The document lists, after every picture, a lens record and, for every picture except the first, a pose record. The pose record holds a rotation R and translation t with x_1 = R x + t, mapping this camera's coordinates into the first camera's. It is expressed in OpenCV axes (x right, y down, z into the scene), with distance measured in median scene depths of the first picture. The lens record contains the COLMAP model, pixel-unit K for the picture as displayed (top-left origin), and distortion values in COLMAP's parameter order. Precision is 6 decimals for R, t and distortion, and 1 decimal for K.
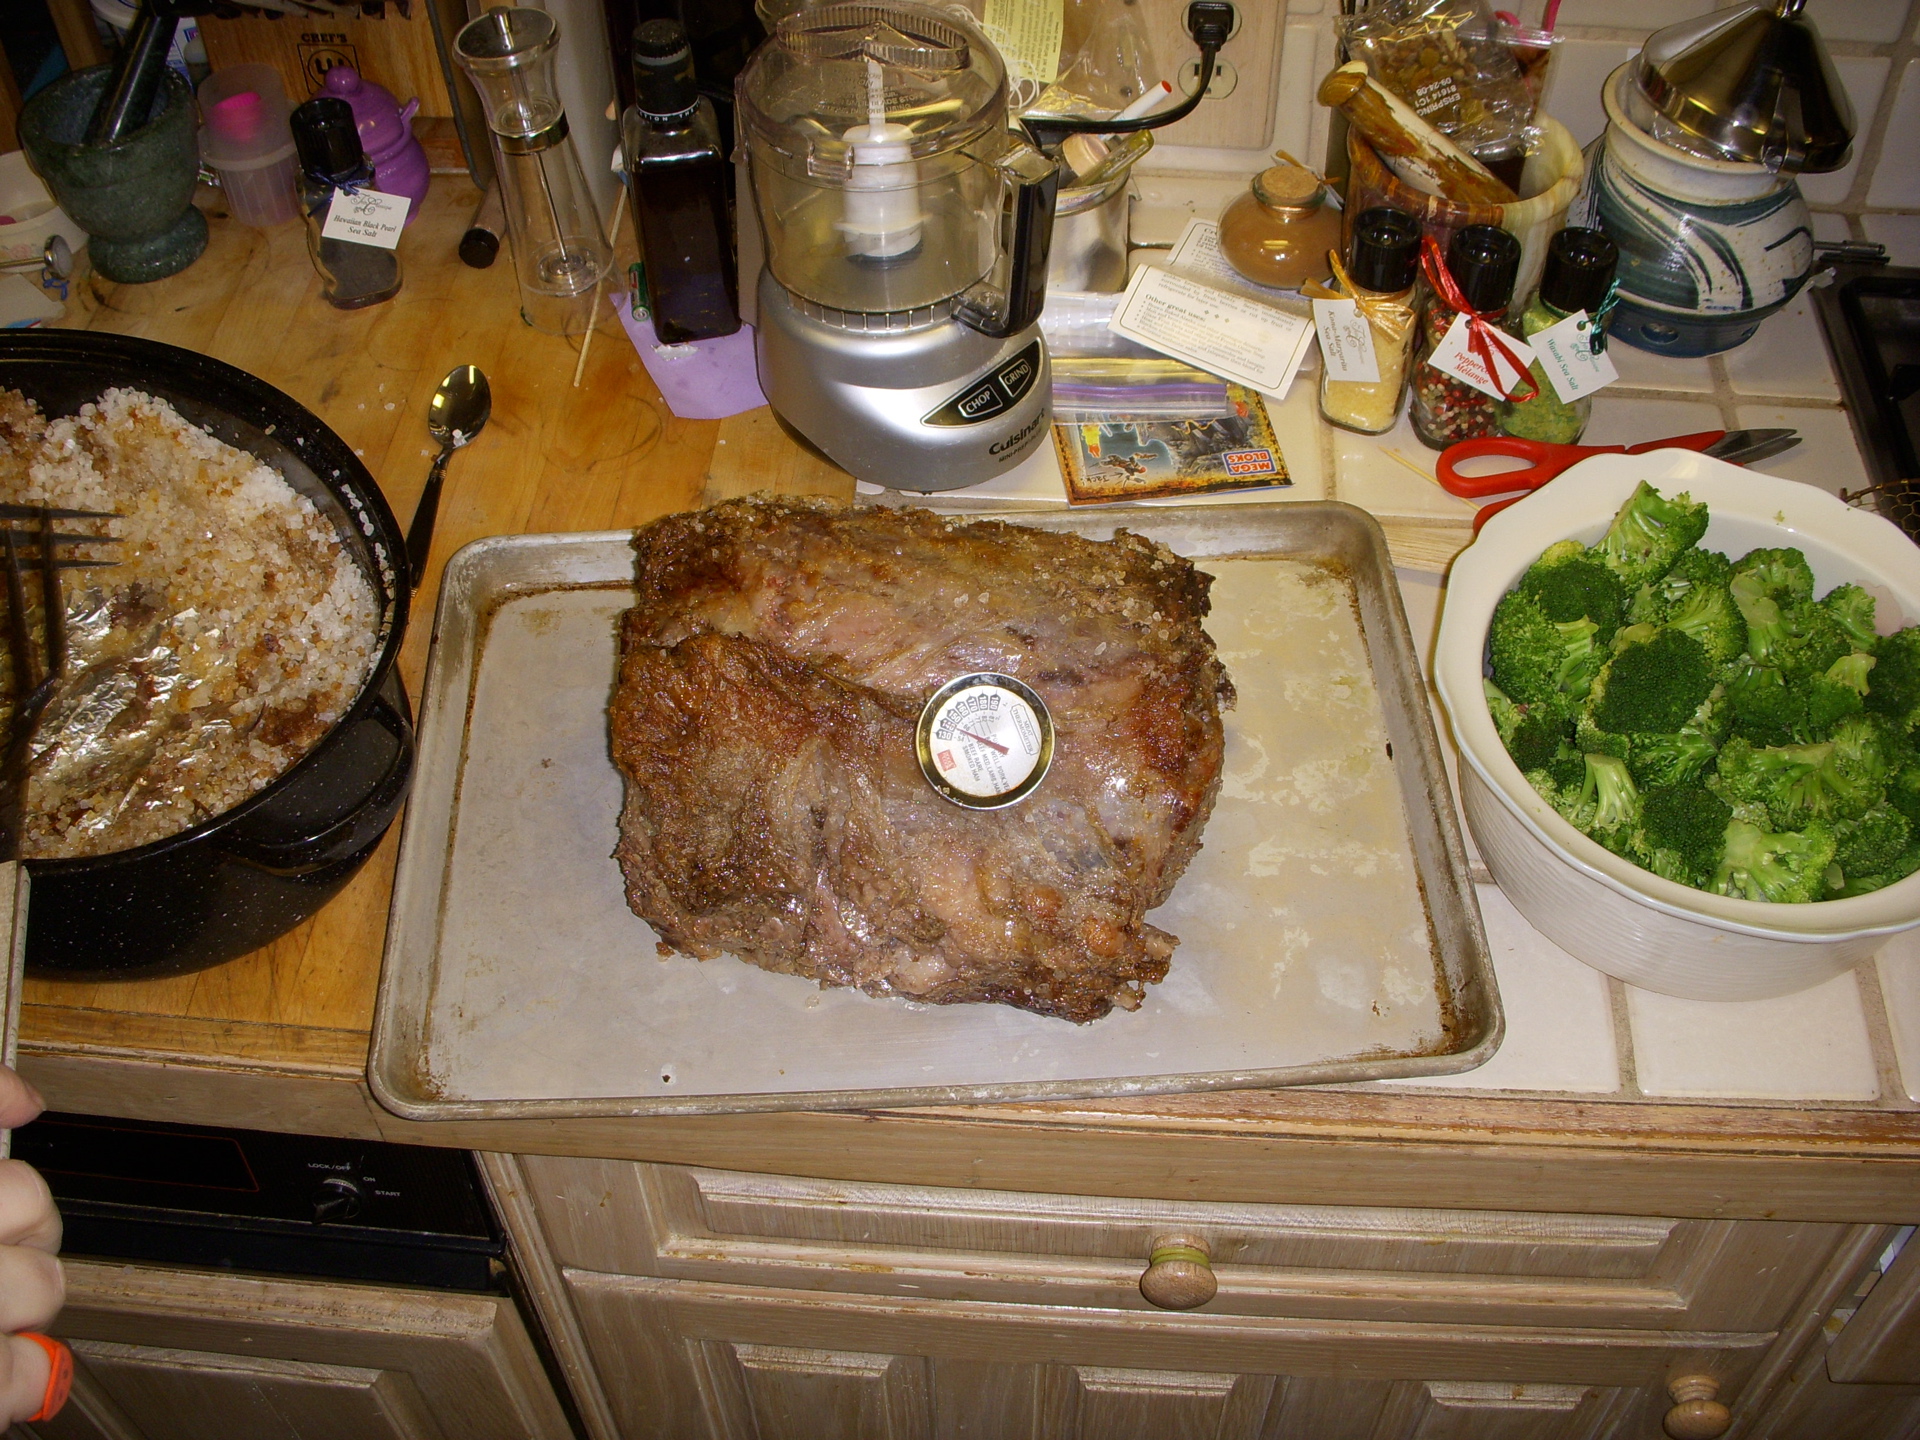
lens RADIAL K [[2135.5, 0, 960.0], [0, 2135.5, 720.0], [0, 0, 1]] dist [-0.246871, 0.179570]
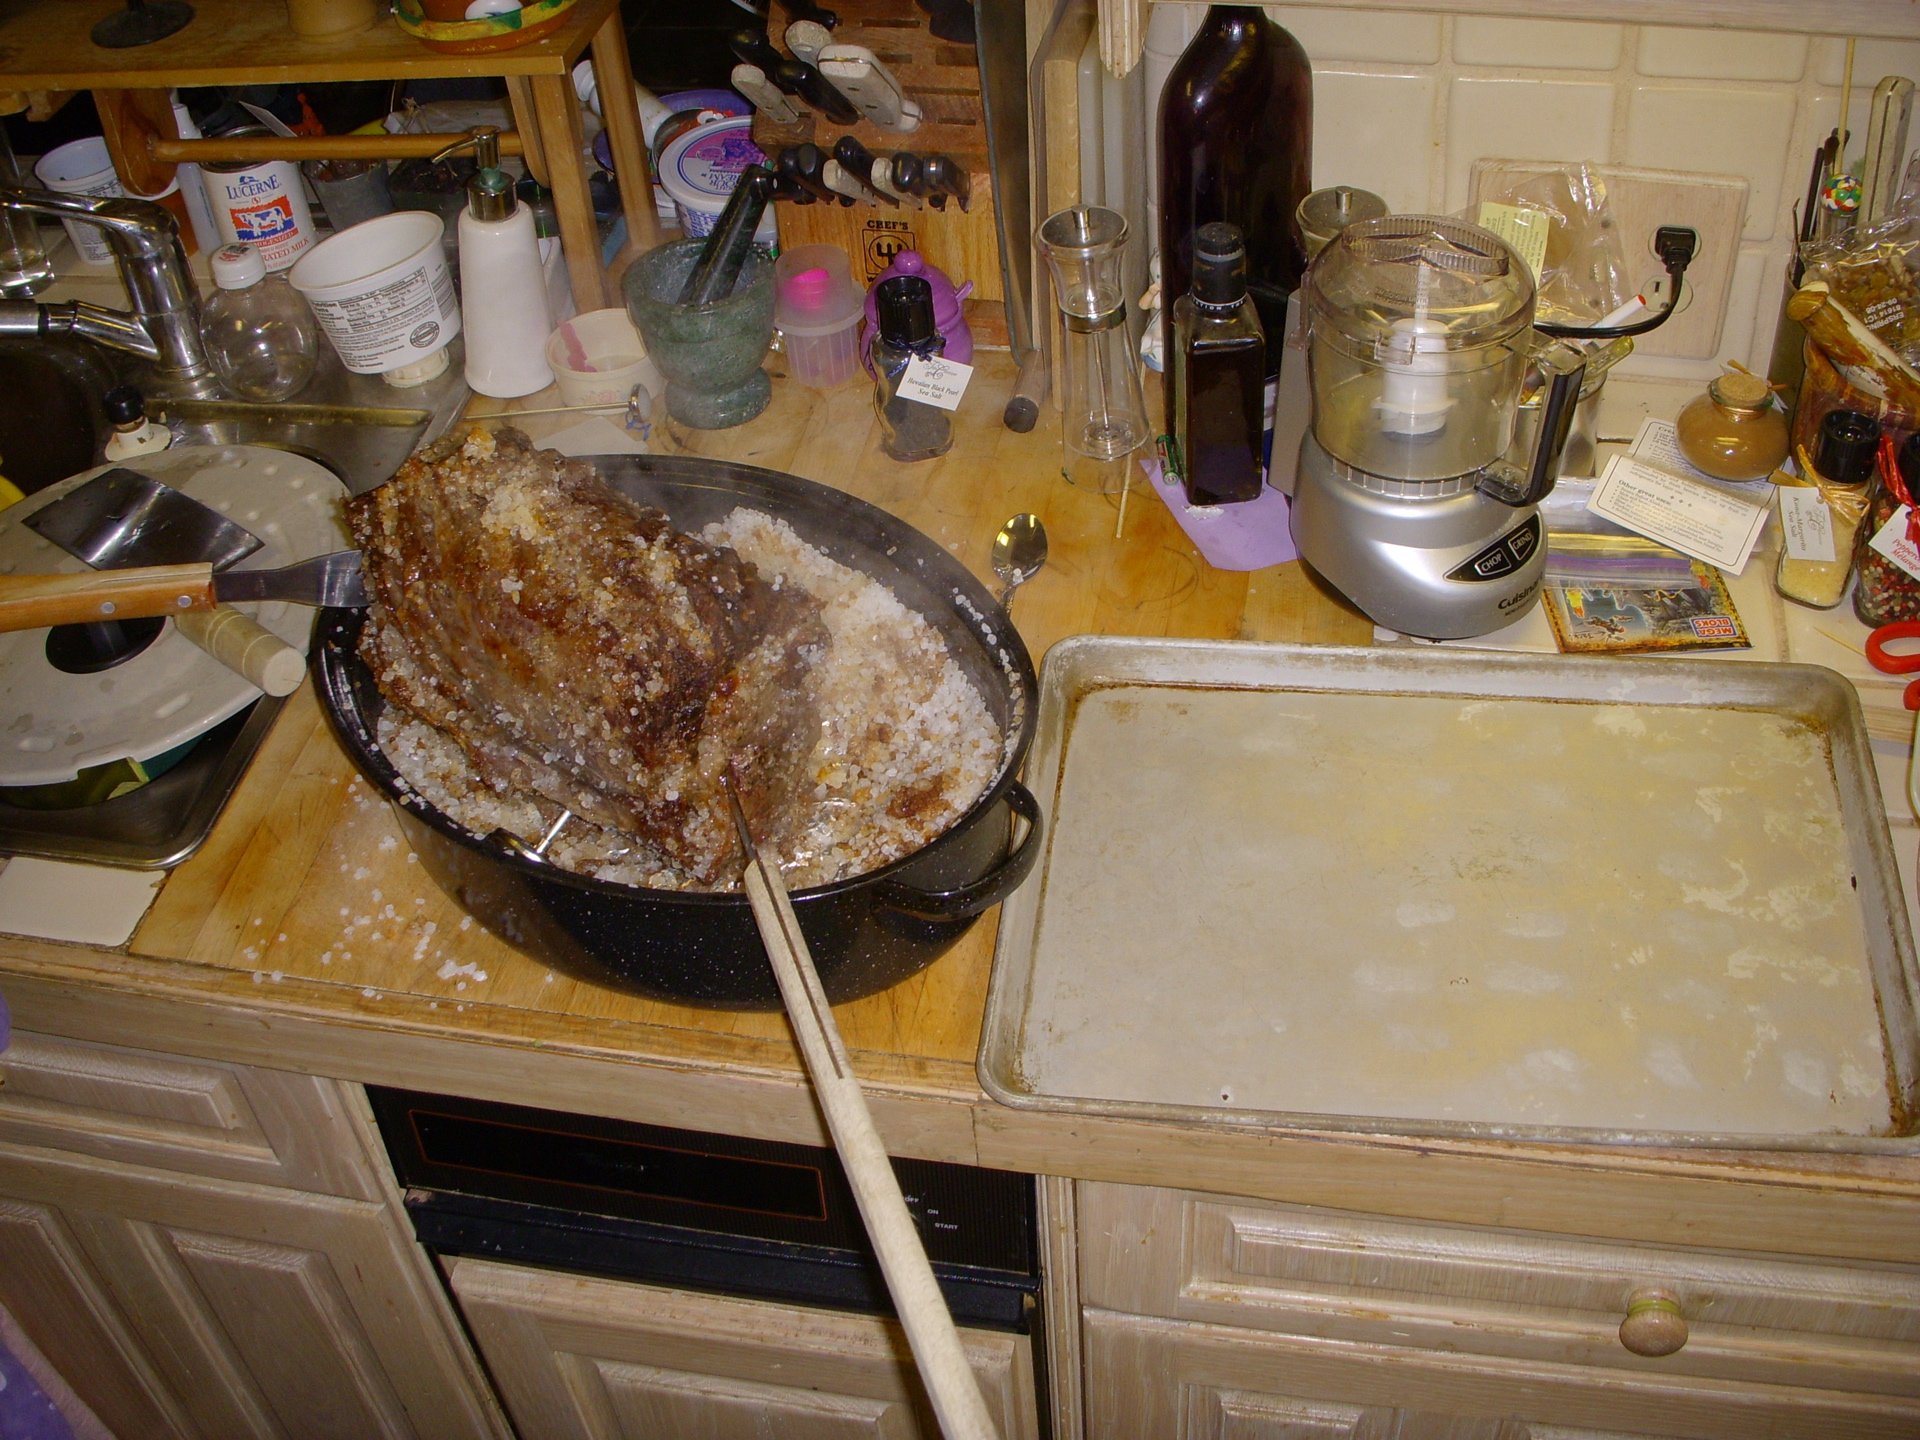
lens RADIAL K [[2150.7, 0, 960.0], [0, 2150.7, 720.0], [0, 0, 1]] dist [-0.245938, 0.185104]
pose [[0.992113, 0.044154, -0.117310, -0.135375], [-0.055895, 0.993540, -0.098761, 0.063587], [0.112192, 0.104539, 0.988172, -0.158261]]
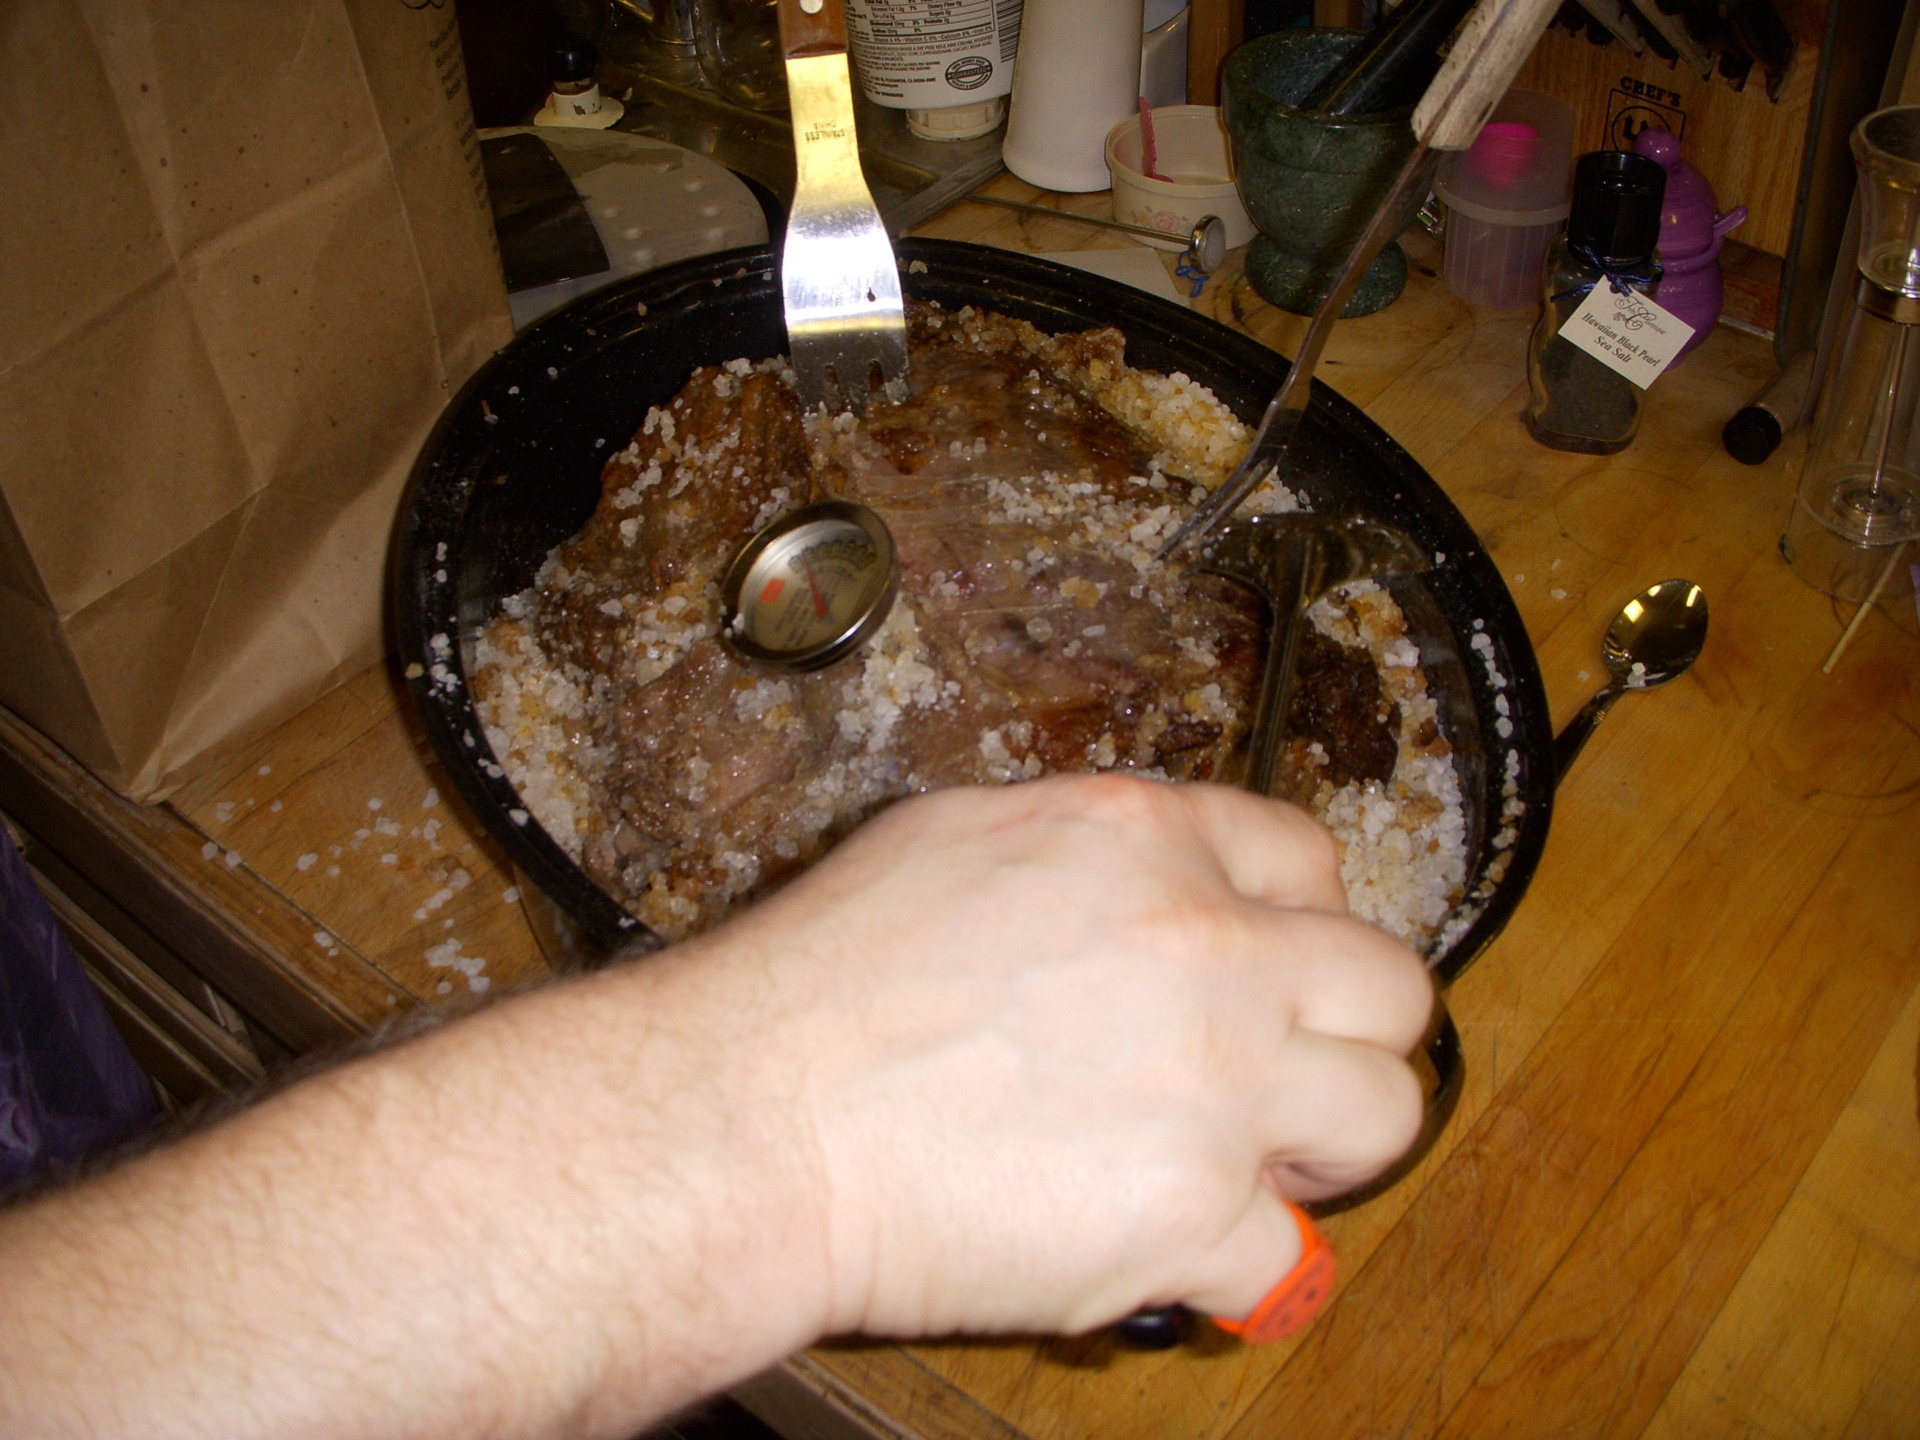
lens RADIAL K [[2150.7, 0, 960.0], [0, 2150.7, 720.0], [0, 0, 1]] dist [-0.245938, 0.185104]
pose [[0.815975, 0.376096, -0.439017, -0.119981], [-0.418637, 0.908154, -0.000100, -0.031444], [0.398657, 0.183870, 0.898479, 0.322364]]
